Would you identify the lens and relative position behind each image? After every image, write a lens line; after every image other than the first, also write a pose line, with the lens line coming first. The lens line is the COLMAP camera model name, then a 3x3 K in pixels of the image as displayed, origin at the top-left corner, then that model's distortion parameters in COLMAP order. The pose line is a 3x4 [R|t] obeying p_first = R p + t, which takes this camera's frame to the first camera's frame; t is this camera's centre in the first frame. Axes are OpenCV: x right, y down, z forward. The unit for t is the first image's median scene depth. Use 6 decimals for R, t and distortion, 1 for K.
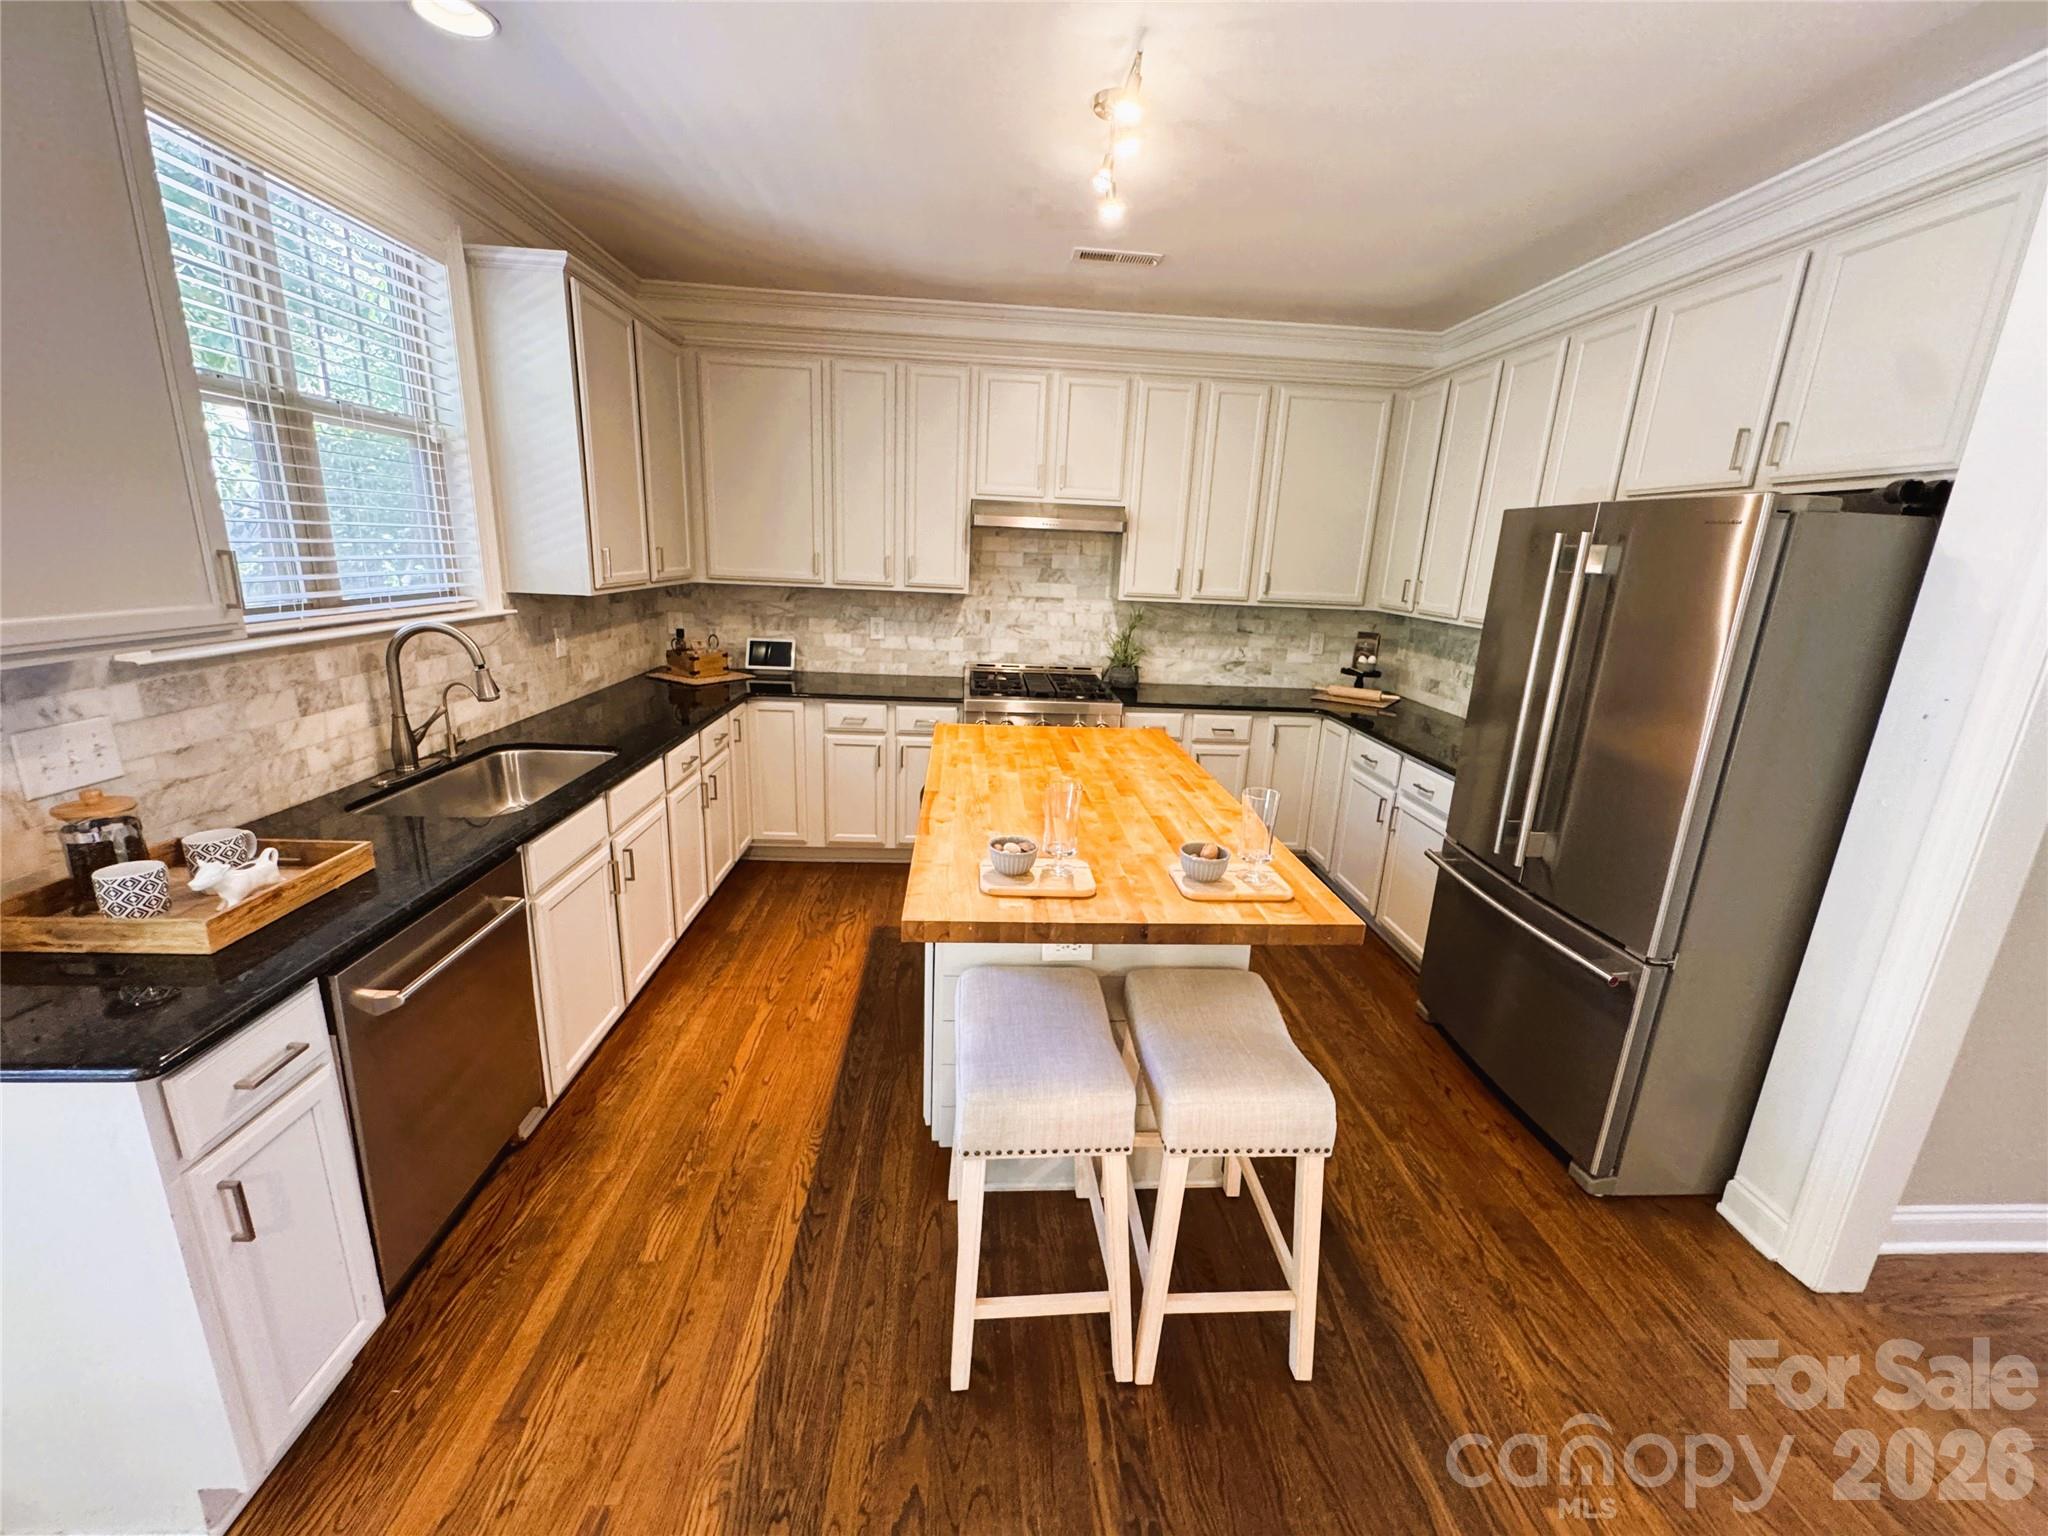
lens RADIAL K [[821.4, 0, 1026.0], [0, 821.4, 765.3], [0, 0, 1]] dist [-0.000351, 0.000244]
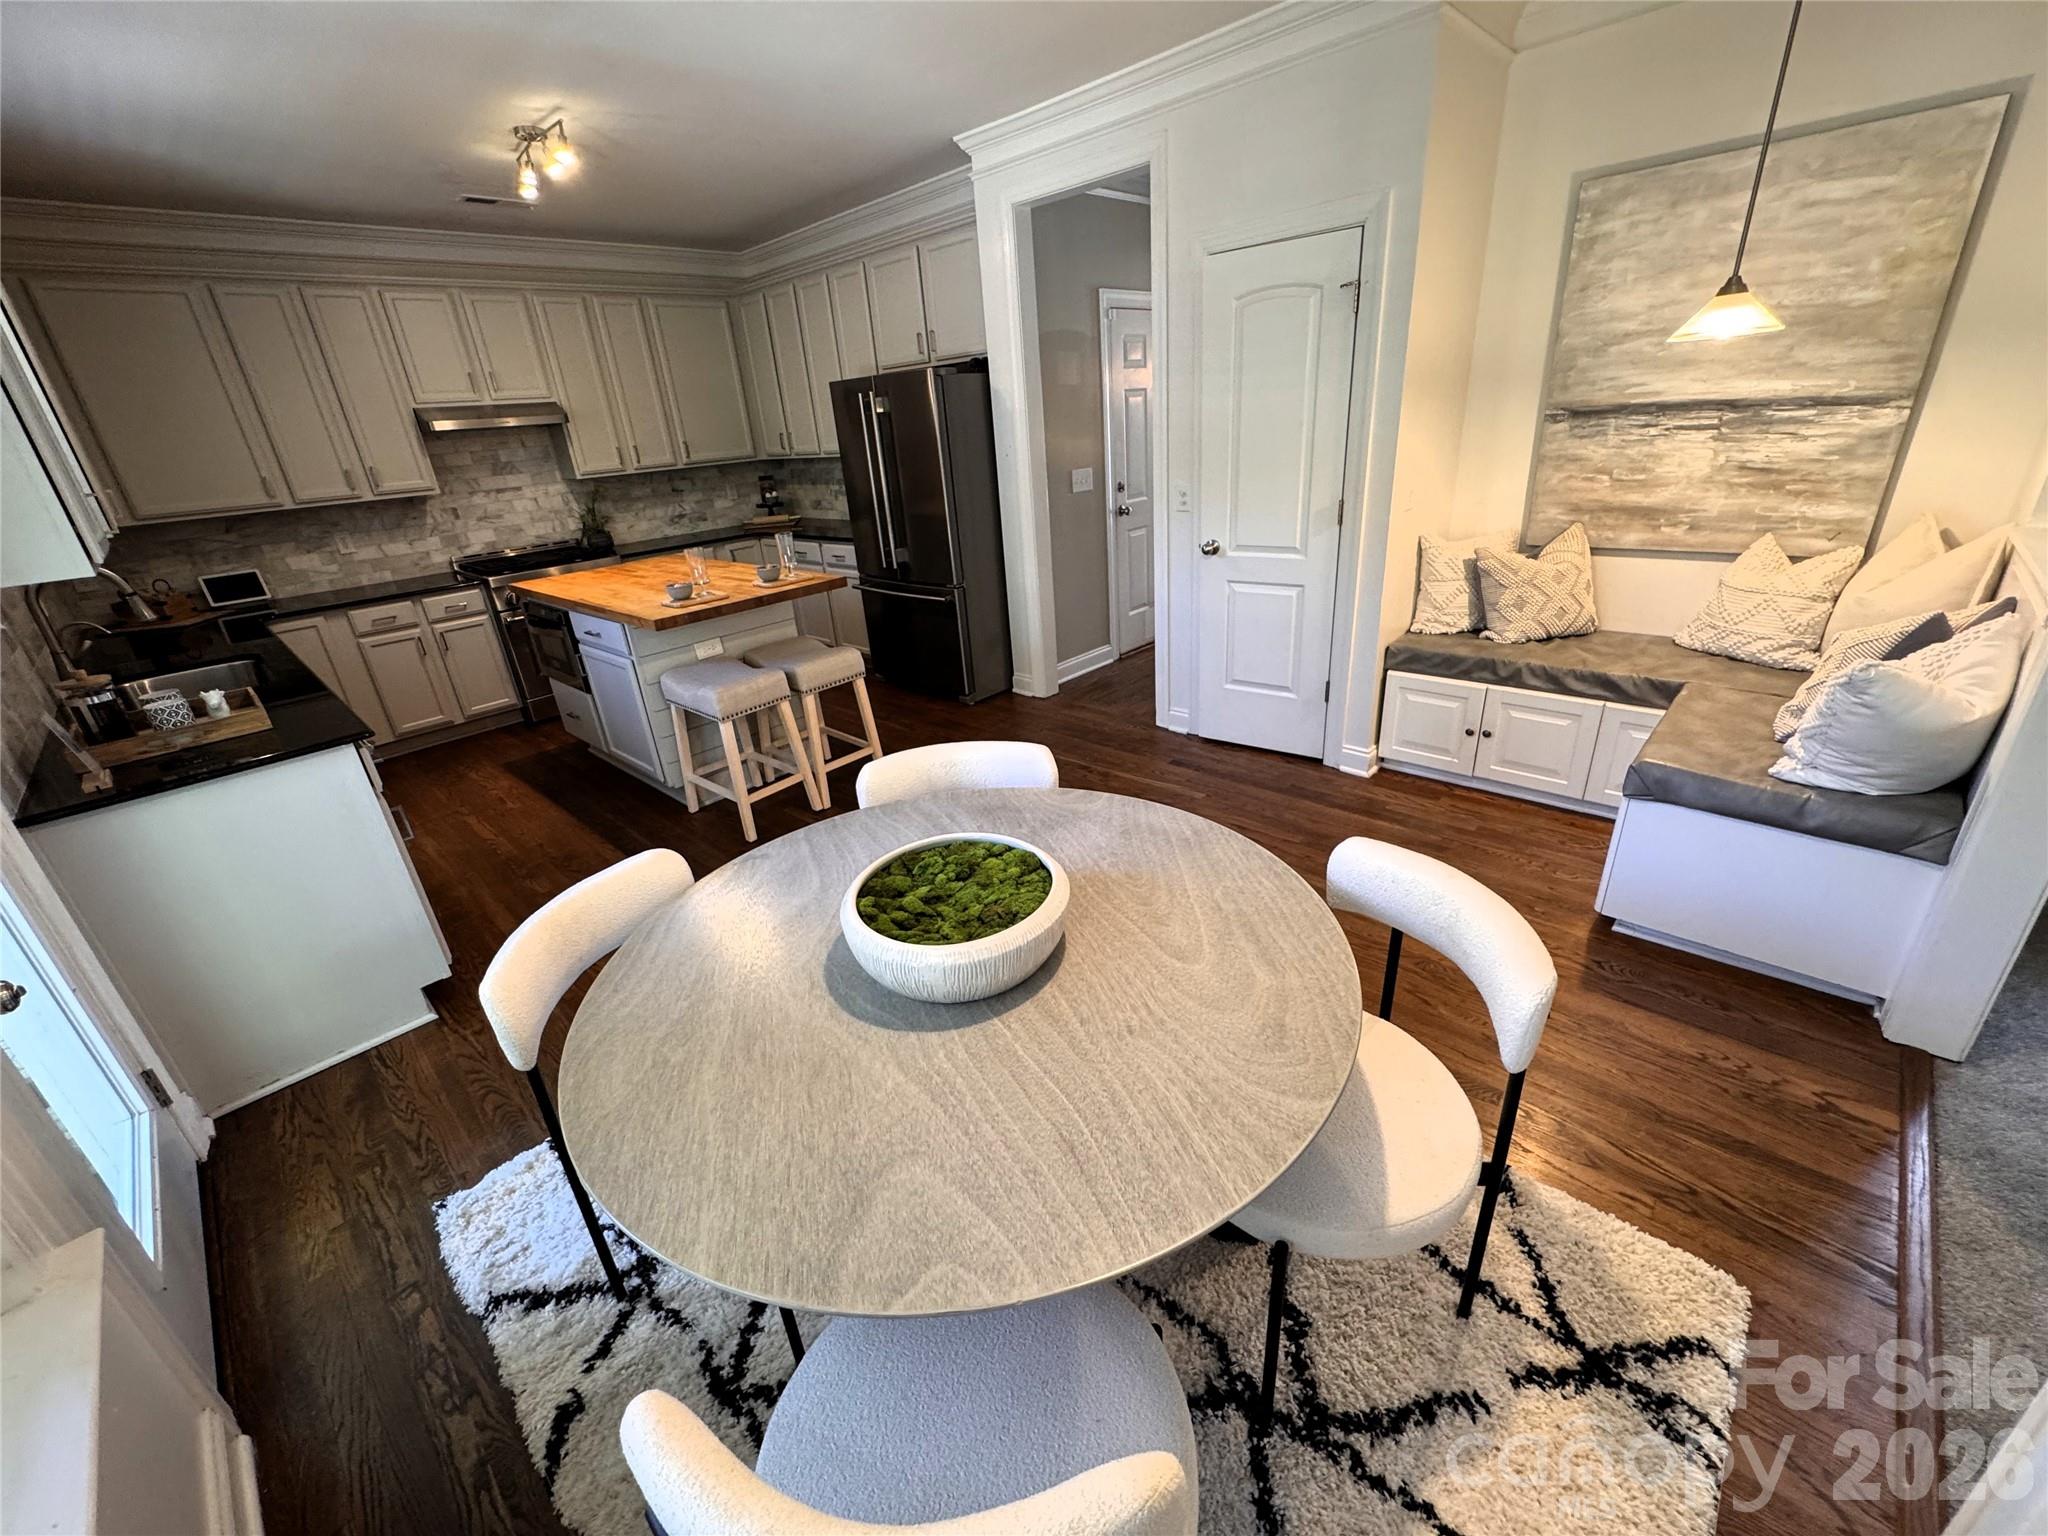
lens RADIAL K [[821.4, 0, 1023.9], [0, 821.4, 767.9], [0, 0, 1]] dist [-0.000351, 0.000244]
pose [[0.727059, -0.360394, 0.584382, -0.292790], [0.276309, 0.932775, 0.231481, 0.112953], [-0.628521, -0.006830, 0.777762, -0.426444]]
